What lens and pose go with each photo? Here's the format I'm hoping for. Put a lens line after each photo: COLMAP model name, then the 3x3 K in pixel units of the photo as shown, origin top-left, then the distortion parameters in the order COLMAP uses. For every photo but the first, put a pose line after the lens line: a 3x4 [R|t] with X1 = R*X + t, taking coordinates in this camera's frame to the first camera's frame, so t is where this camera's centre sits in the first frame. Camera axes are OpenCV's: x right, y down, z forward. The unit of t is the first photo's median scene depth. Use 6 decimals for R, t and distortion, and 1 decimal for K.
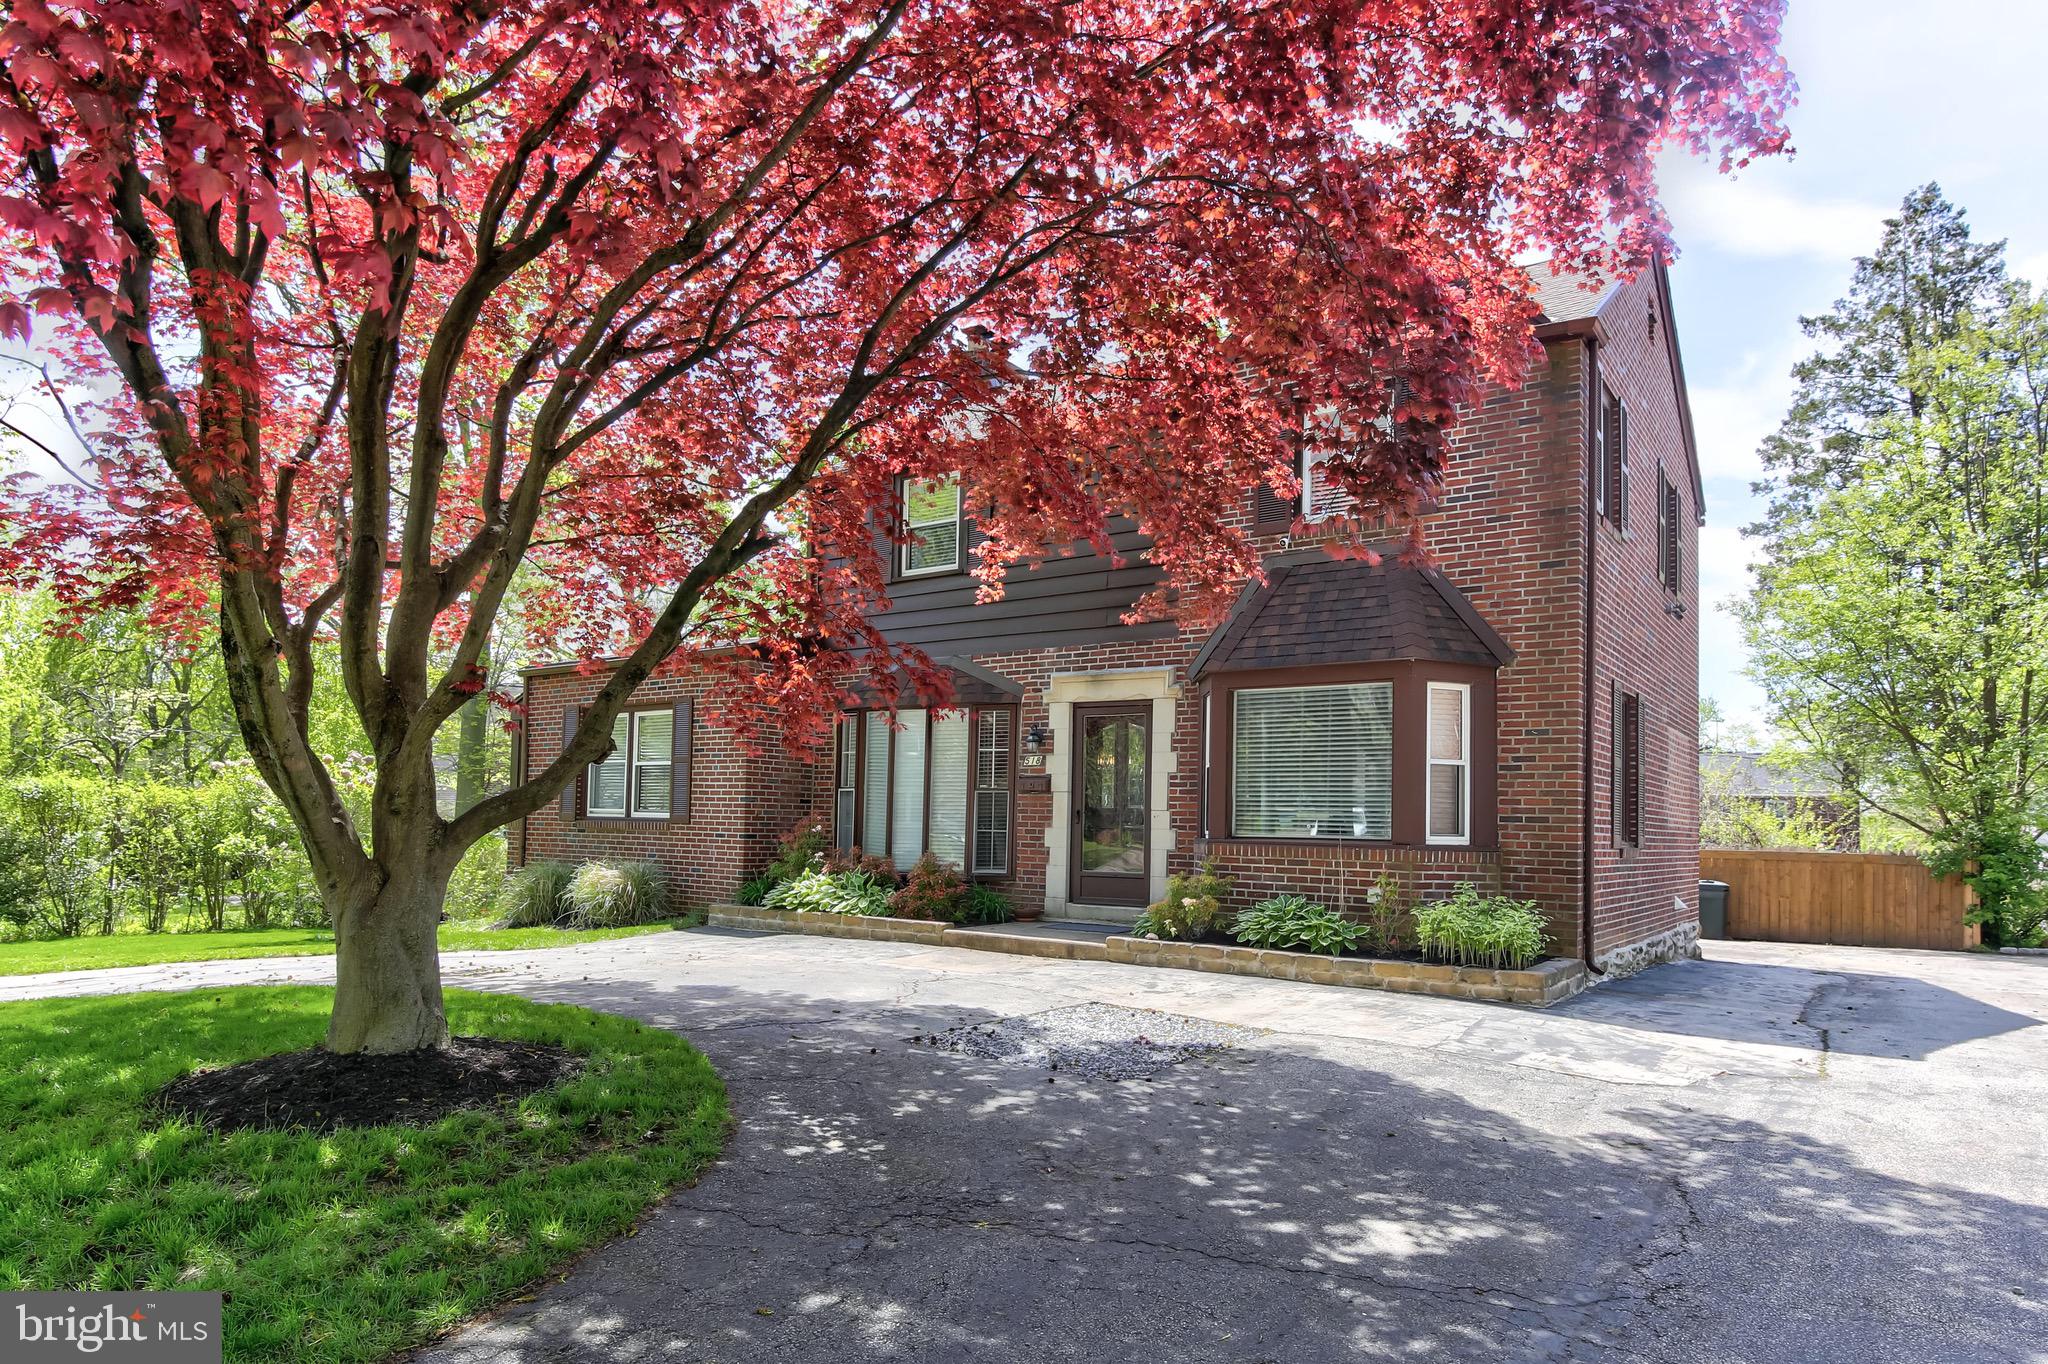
lens RADIAL K [[1379.9, 0, 1025.3], [0, 1379.9, 675.9], [0, 0, 1]] dist [0.004218, 0.000054]
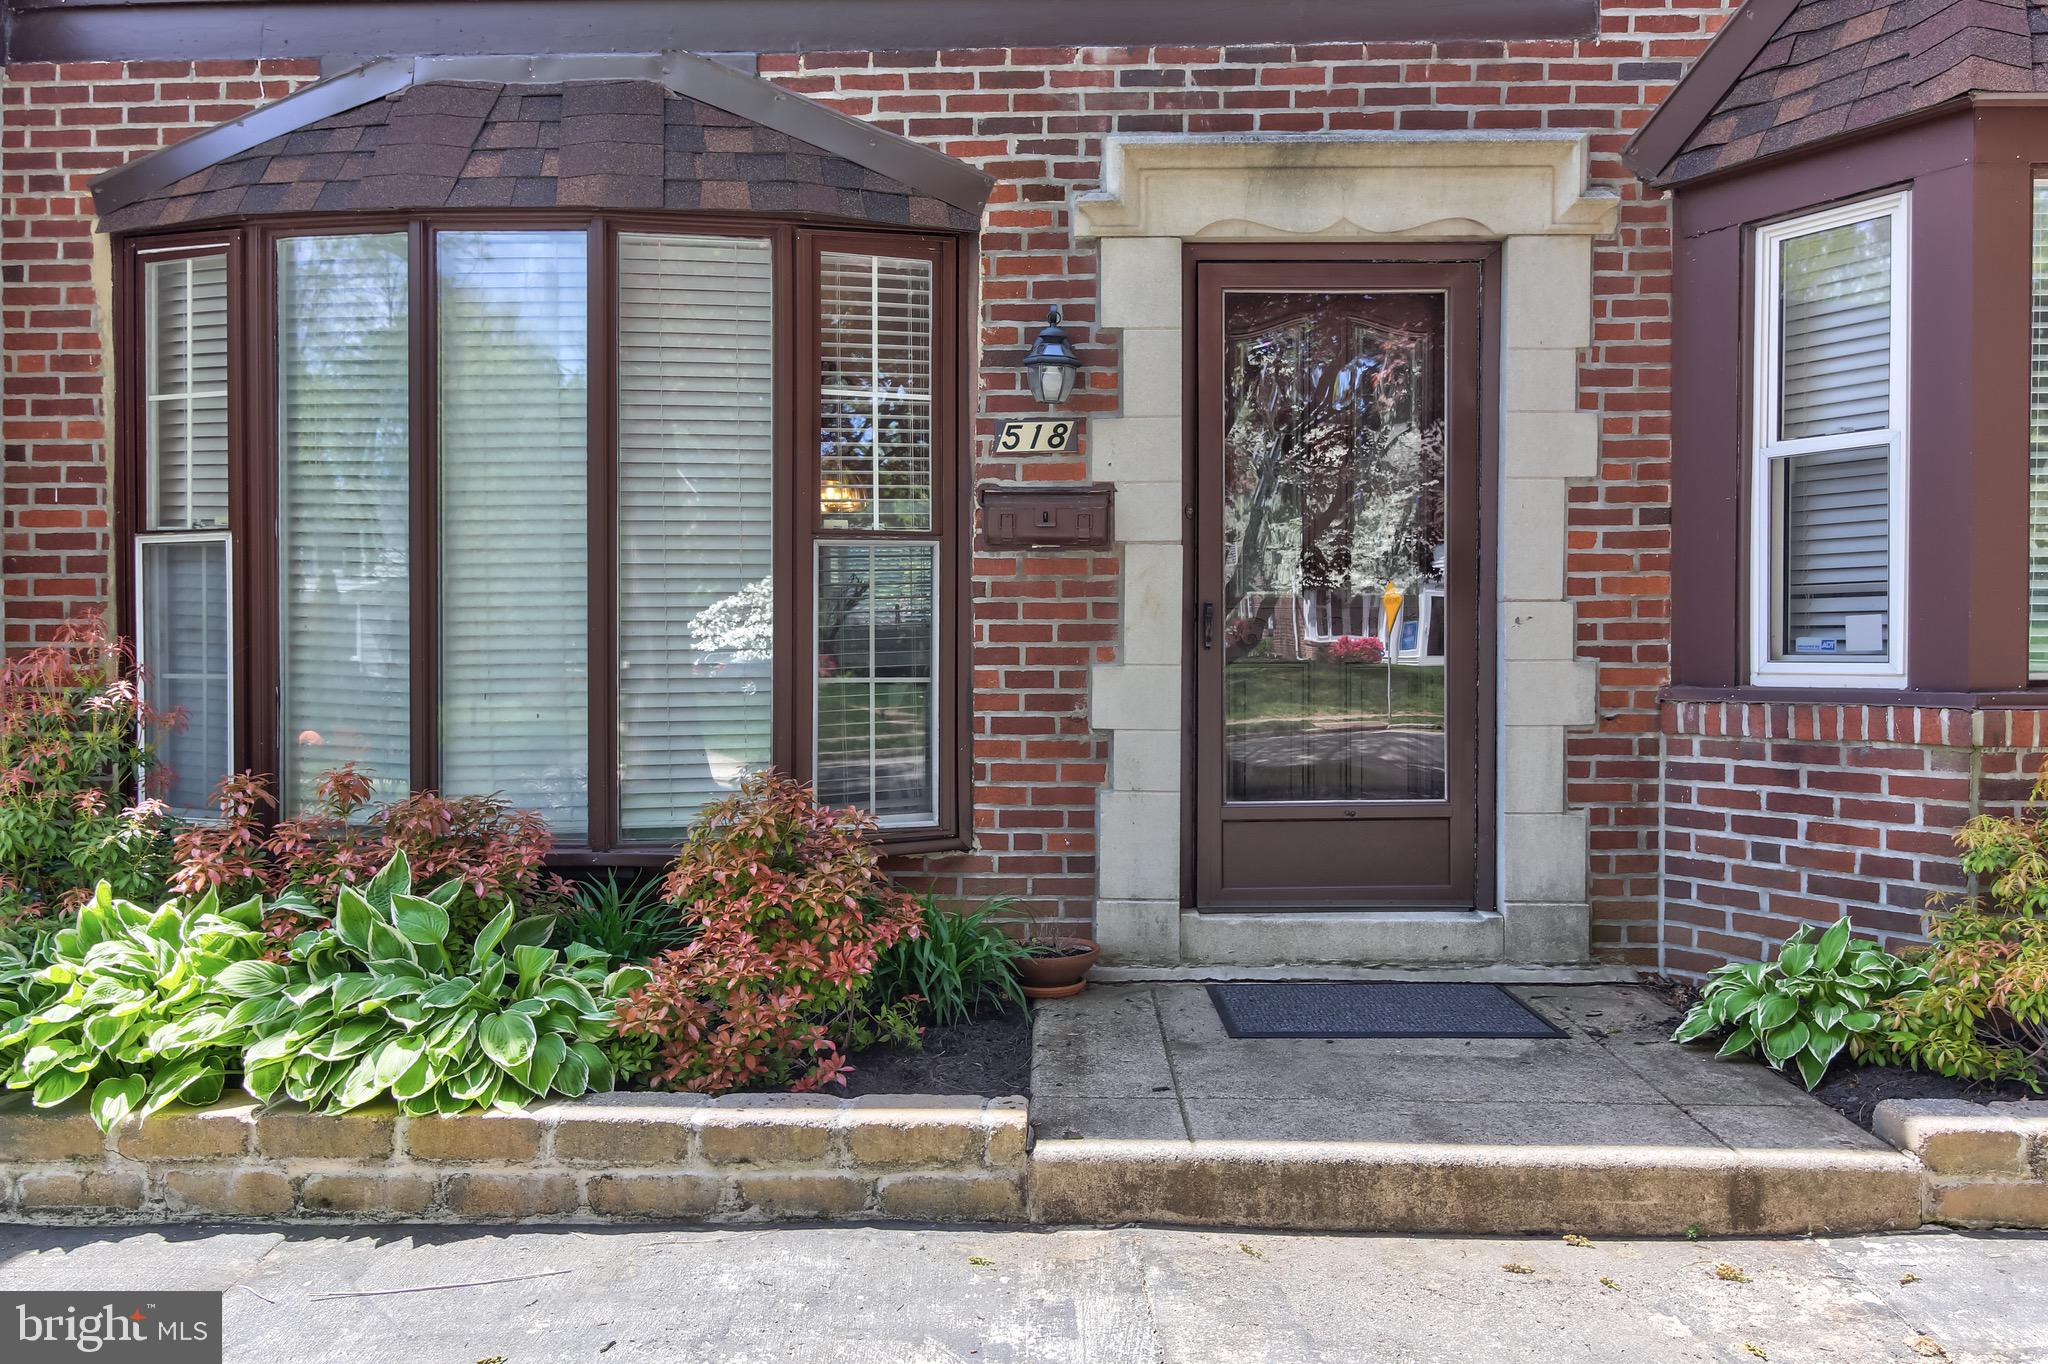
lens RADIAL K [[1508.2, 0, 1033.5], [0, 1508.2, 623.2], [0, 0, 1]] dist [0.017552, 0.000275]
pose [[0.825843, -0.015265, 0.563694, -0.178671], [-0.043790, 0.994879, 0.091096, 0.073790], [-0.562198, -0.099915, 0.820945, 0.756205]]
